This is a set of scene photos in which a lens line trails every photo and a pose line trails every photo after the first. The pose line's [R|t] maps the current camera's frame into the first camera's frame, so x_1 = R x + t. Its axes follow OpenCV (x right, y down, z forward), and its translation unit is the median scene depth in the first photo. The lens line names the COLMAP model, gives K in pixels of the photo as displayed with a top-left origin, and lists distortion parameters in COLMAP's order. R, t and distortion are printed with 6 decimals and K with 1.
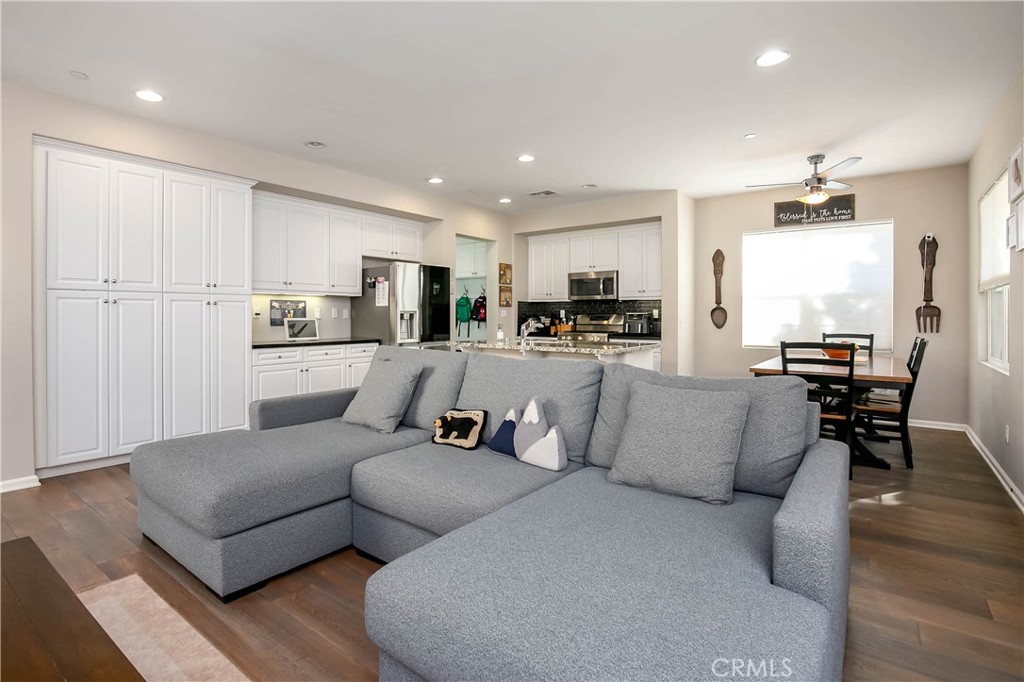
lens RADIAL K [[508.1, 0, 468.4], [0, 508.1, 314.5], [0, 0, 1]] dist [-0.005836, -0.005491]
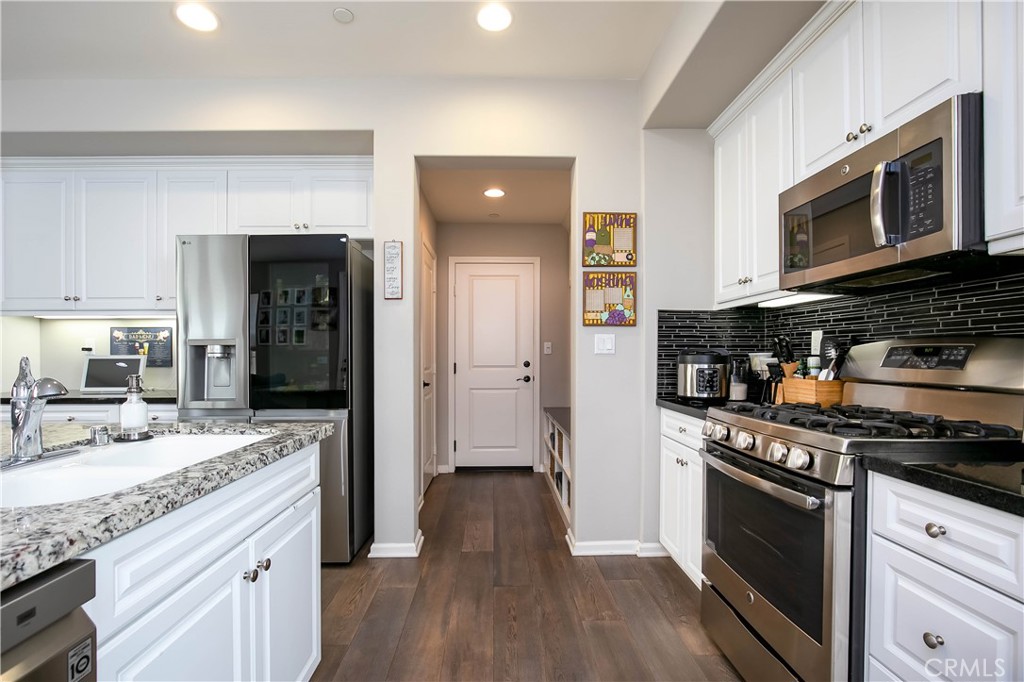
lens RADIAL K [[467.7, 0, 510.9], [0, 467.7, 360.2], [0, 0, 1]] dist [-0.015349, -0.001974]
pose [[0.662547, 0.007216, -0.748986, 0.331630], [0.003413, 0.999914, 0.012653, 0.006287], [0.749013, -0.010940, 0.662465, 0.828800]]
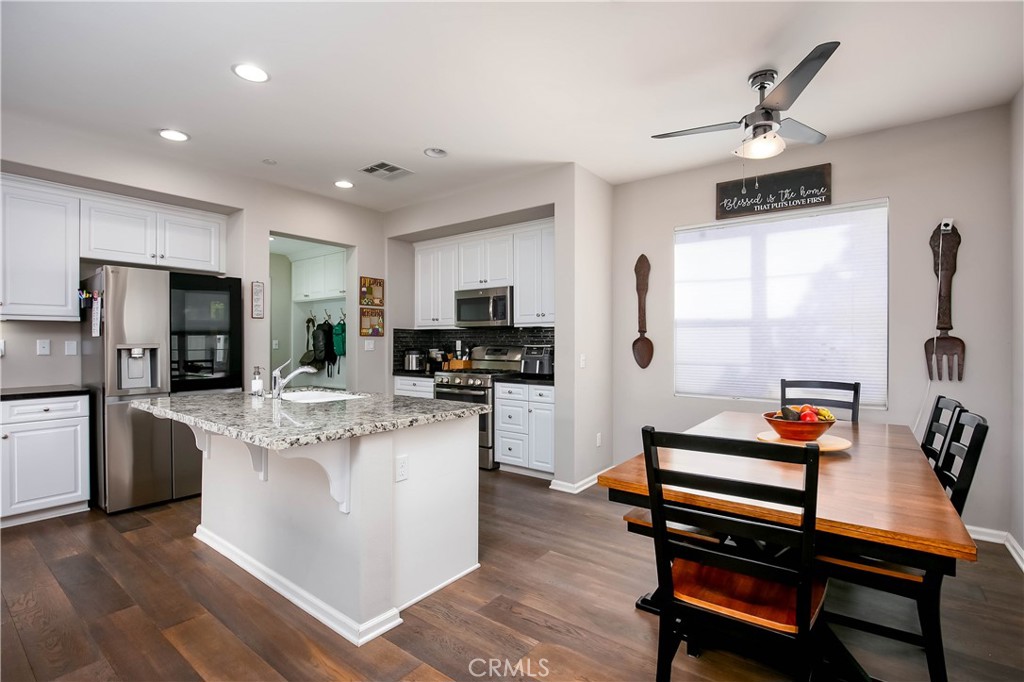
lens RADIAL K [[467.7, 0, 510.3], [0, 467.7, 343.1], [0, 0, 1]] dist [-0.015349, -0.001974]
pose [[0.999262, -0.000400, 0.038400, 0.287338], [0.000225, 0.999990, 0.004563, -0.009740], [-0.038401, -0.004551, 0.999252, 0.365909]]
